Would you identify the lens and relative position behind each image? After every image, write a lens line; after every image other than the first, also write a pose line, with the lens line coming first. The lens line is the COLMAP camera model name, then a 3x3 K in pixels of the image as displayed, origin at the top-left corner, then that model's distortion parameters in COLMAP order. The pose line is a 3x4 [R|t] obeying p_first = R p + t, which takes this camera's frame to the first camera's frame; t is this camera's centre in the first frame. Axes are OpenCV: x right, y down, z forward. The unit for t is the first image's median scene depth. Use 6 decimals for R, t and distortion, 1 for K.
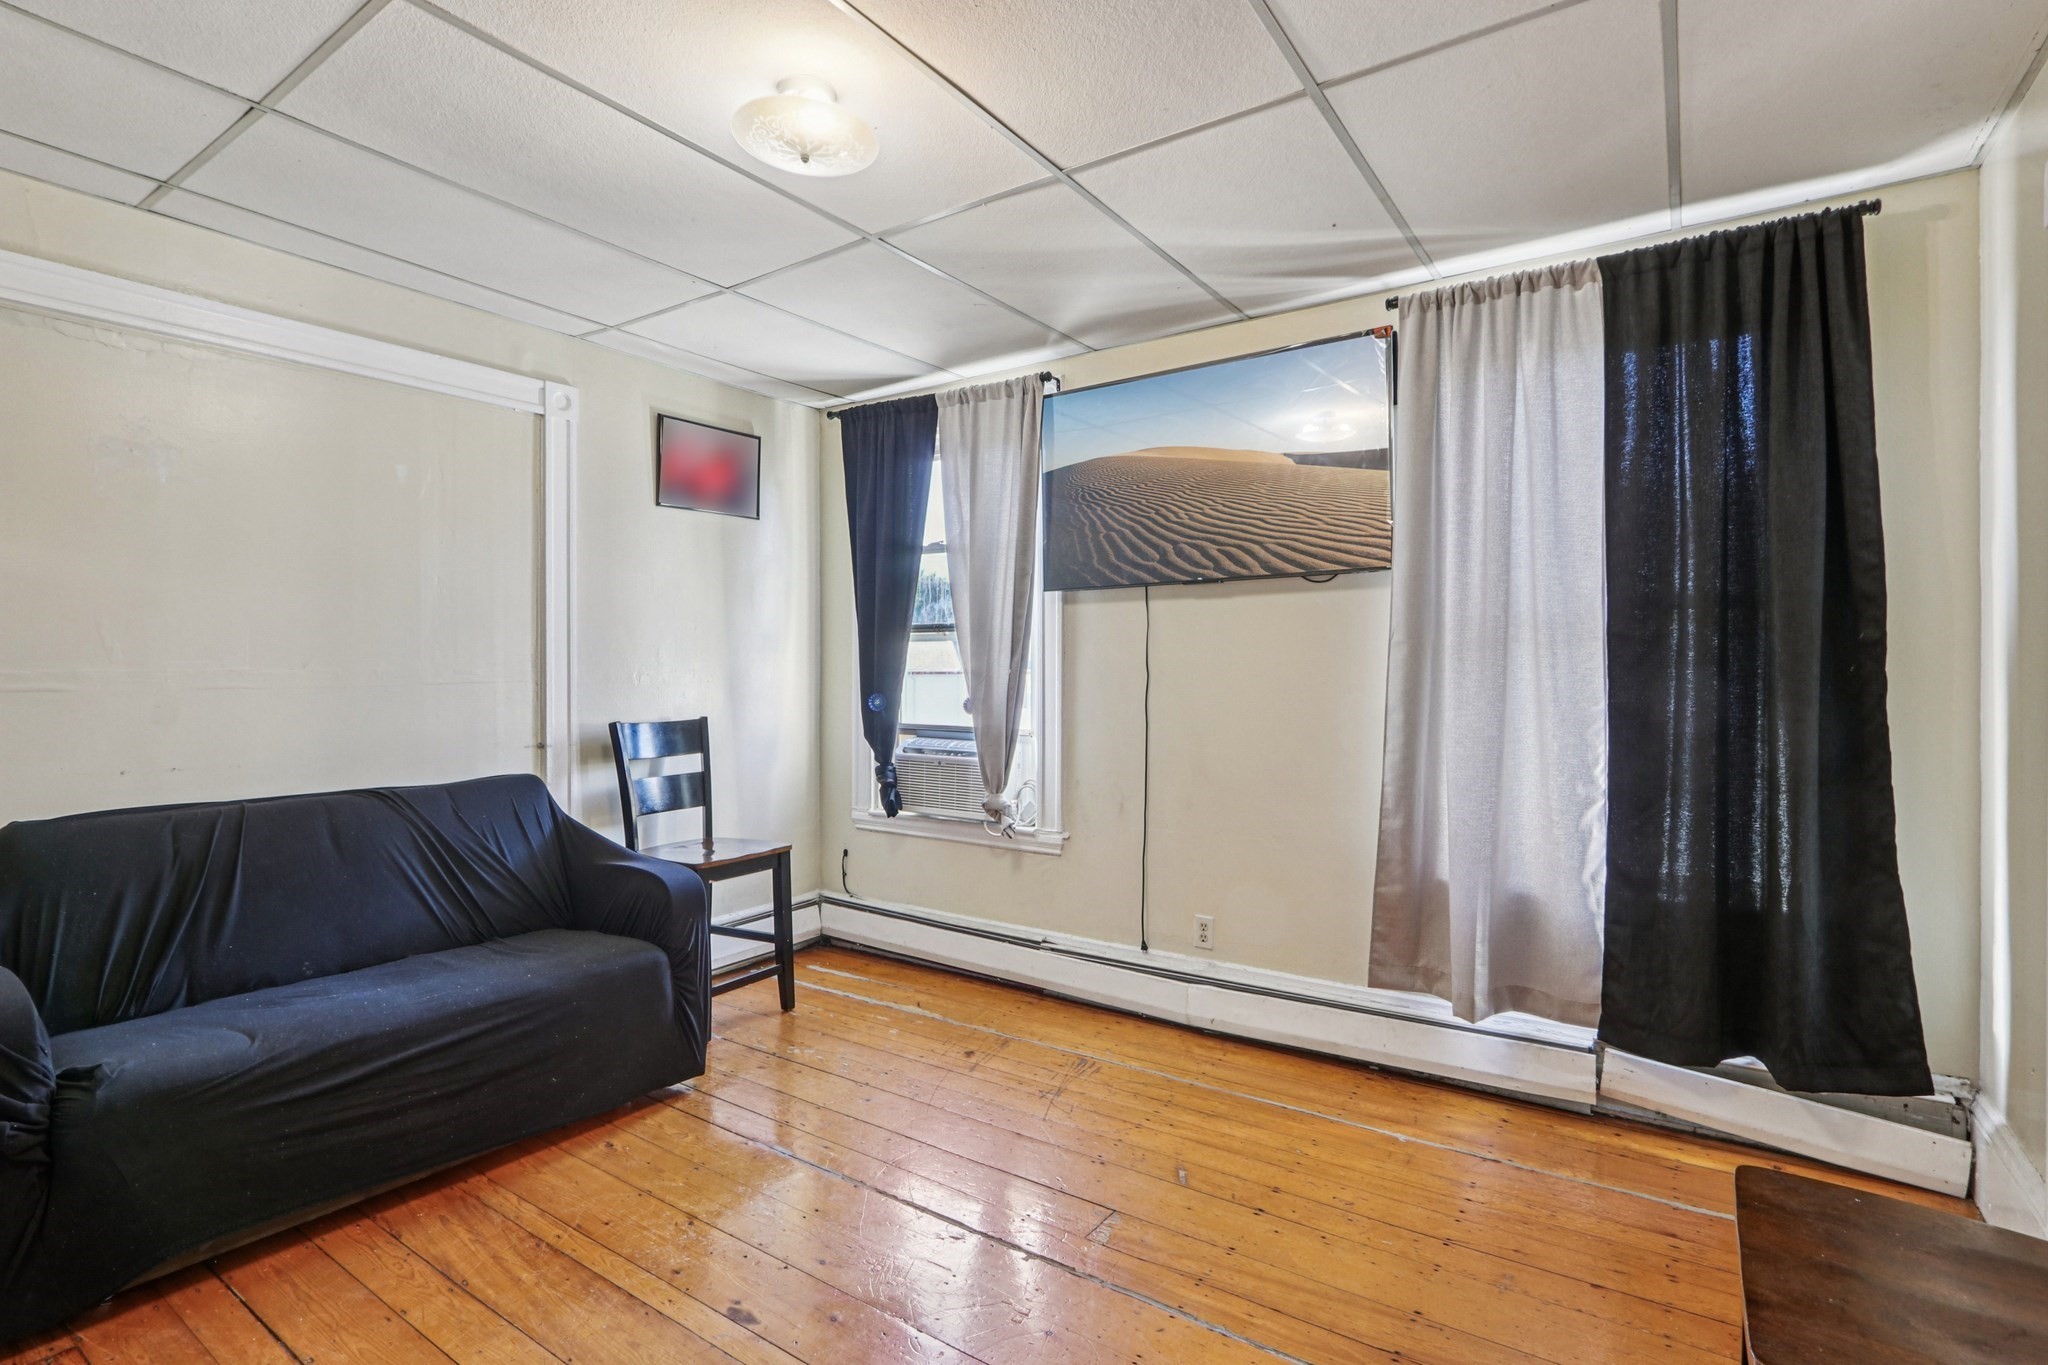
lens RADIAL K [[972.6, 0, 1017.9], [0, 972.6, 675.2], [0, 0, 1]] dist [-0.016057, 0.000520]
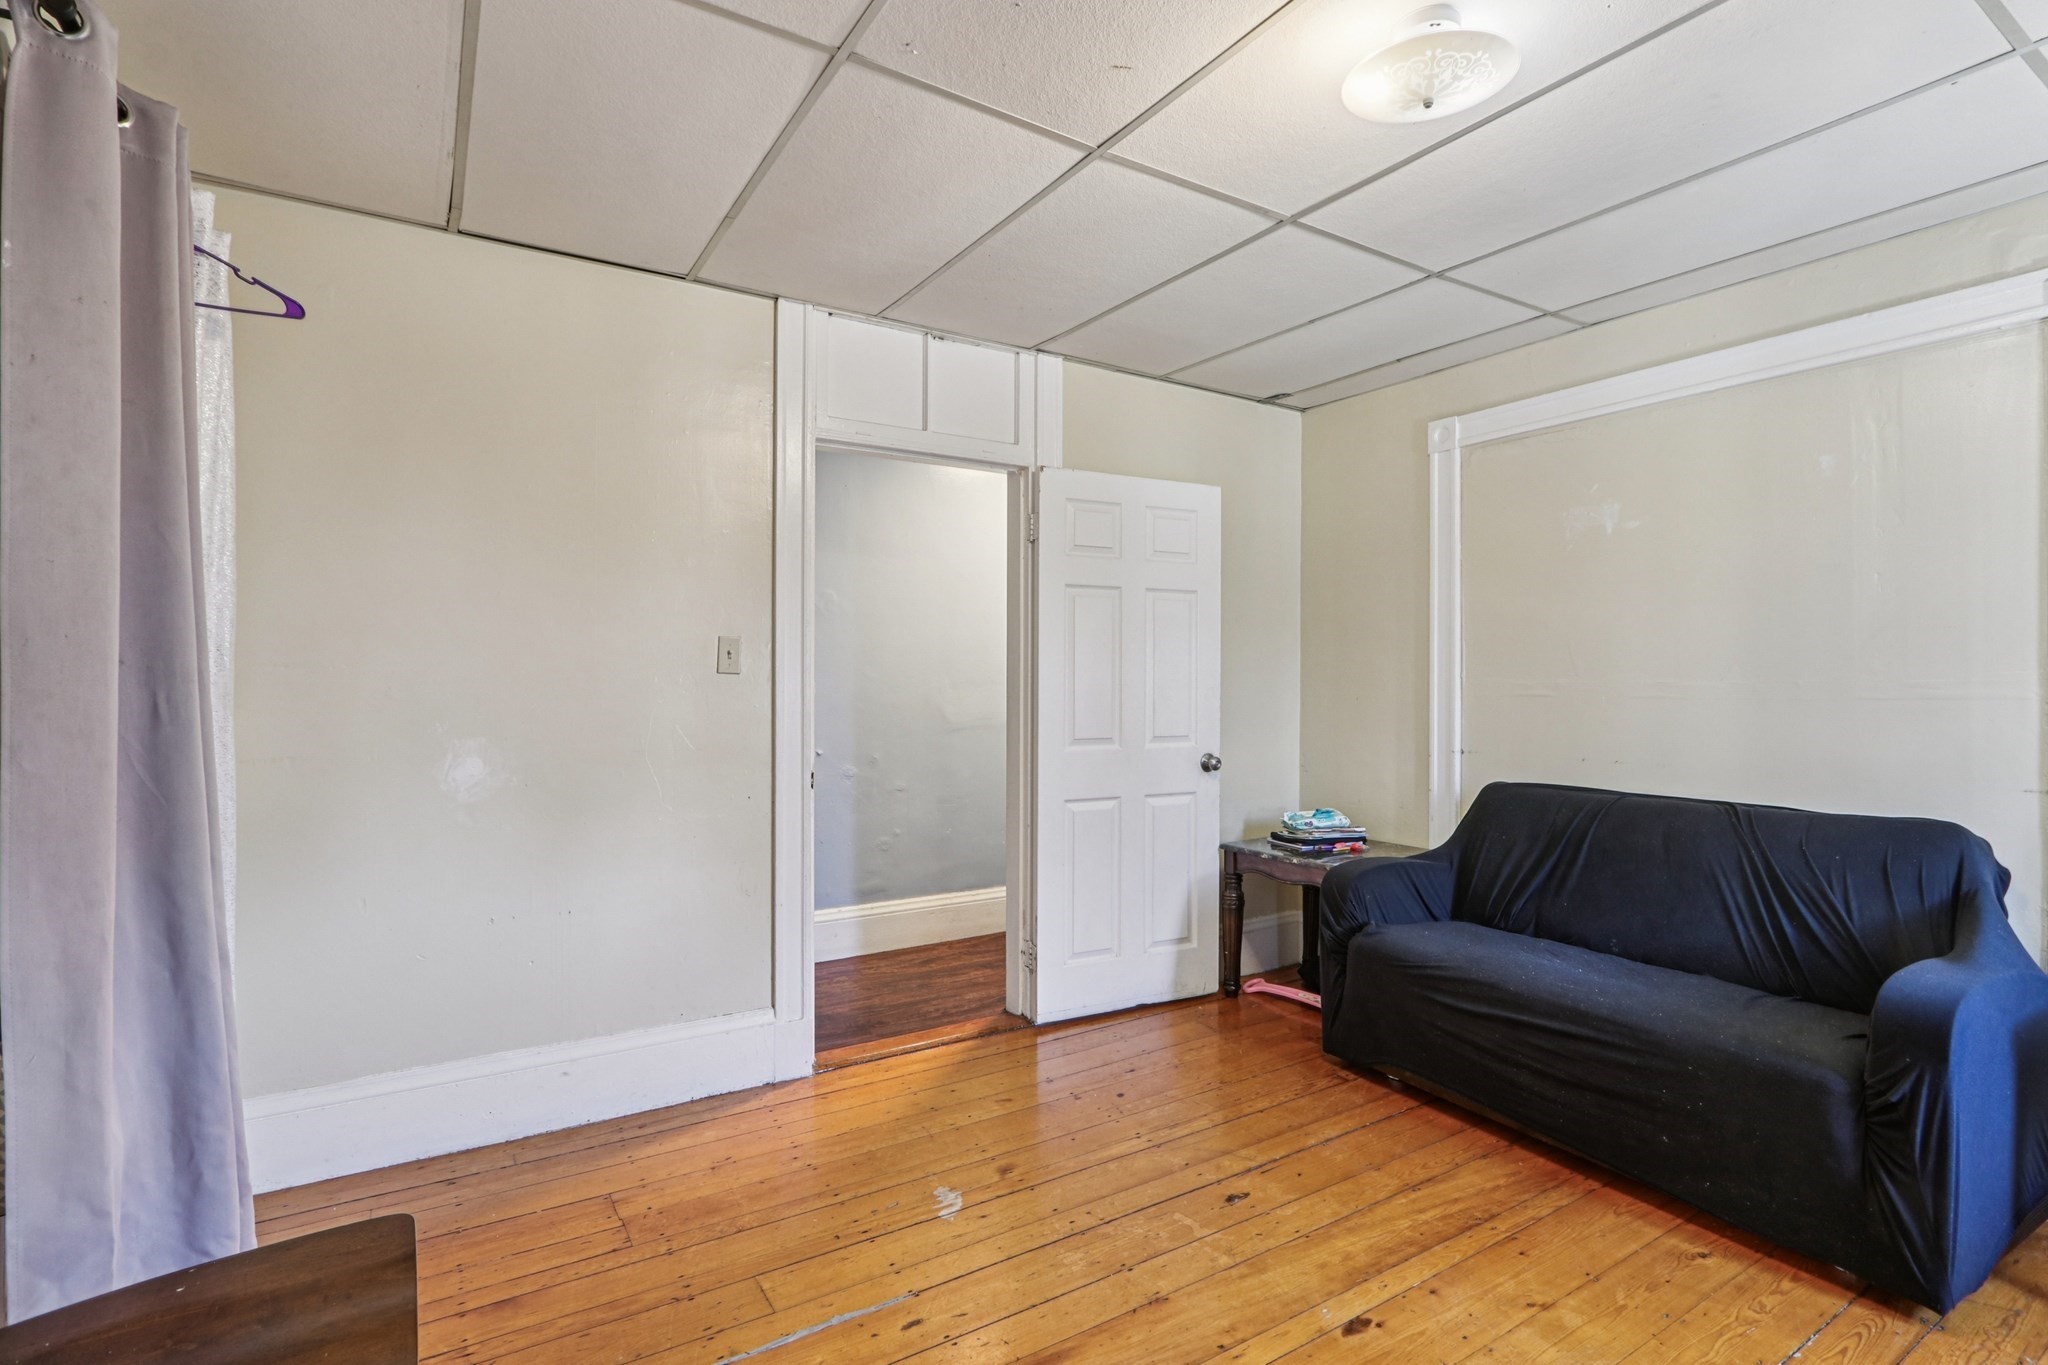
lens RADIAL K [[972.6, 0, 1017.9], [0, 972.6, 675.2], [0, 0, 1]] dist [-0.016057, 0.000520]
pose [[-0.398477, -0.003688, -0.917171, 0.645530], [-0.007814, 0.999969, -0.000627, -0.008147], [0.917145, 0.006917, -0.398493, 0.889997]]
